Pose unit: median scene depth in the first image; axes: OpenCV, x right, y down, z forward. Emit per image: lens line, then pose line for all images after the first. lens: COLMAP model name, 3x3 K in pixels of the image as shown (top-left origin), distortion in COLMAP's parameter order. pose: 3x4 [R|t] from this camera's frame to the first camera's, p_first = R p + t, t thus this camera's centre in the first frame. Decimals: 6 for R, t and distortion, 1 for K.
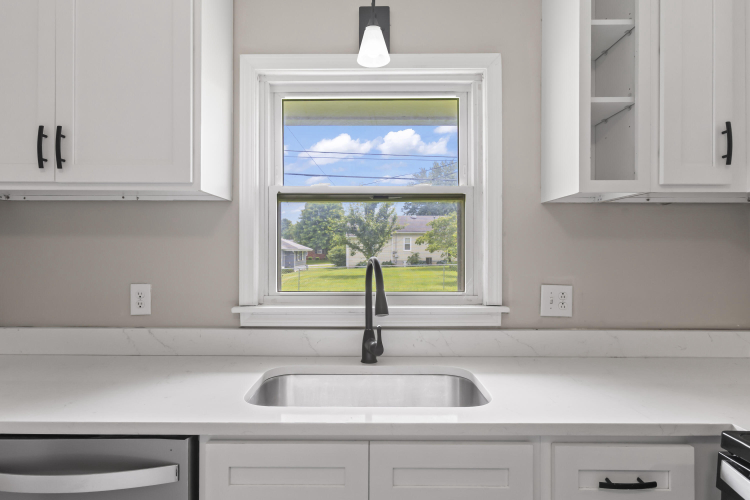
lens RADIAL K [[417.2, 0, 375.0], [0, 417.2, 250.0], [0, 0, 1]] dist [-0.002401, 0.000573]
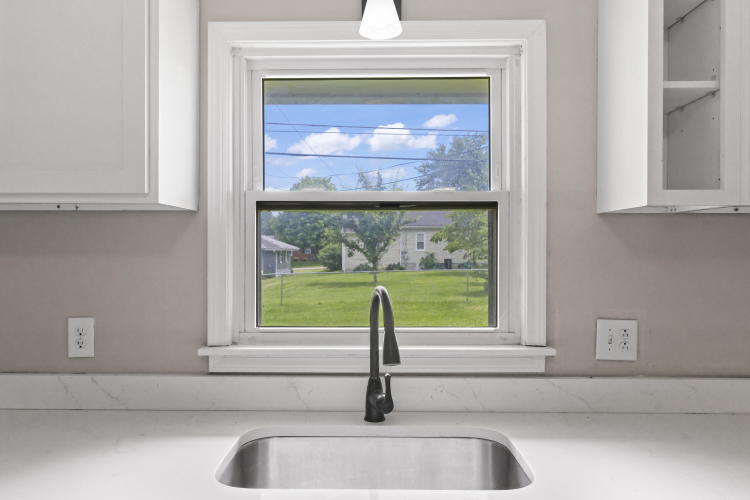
lens RADIAL K [[534.1, 0, 375.0], [0, 534.1, 250.0], [0, 0, 1]] dist [0.002241, -0.004901]
pose [[0.999976, 0.000209, -0.006870, -0.006453], [-0.000179, 0.999991, 0.004350, -0.049326], [0.006871, -0.004349, 0.999967, 0.006495]]
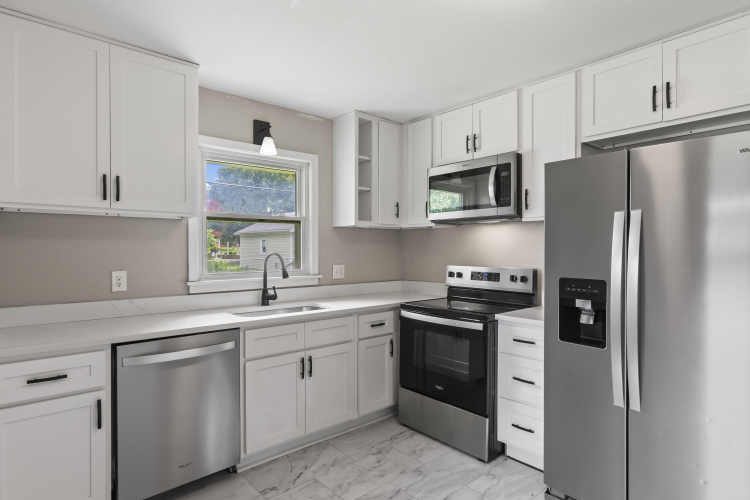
lens RADIAL K [[417.2, 0, 375.0], [0, 417.2, 250.0], [0, 0, 1]] dist [-0.002401, 0.000573]
pose [[0.747369, -0.004262, 0.664396, -0.879229], [-0.001176, 0.999969, 0.007737, -0.008946], [-0.664409, -0.006563, 0.747341, -0.765363]]
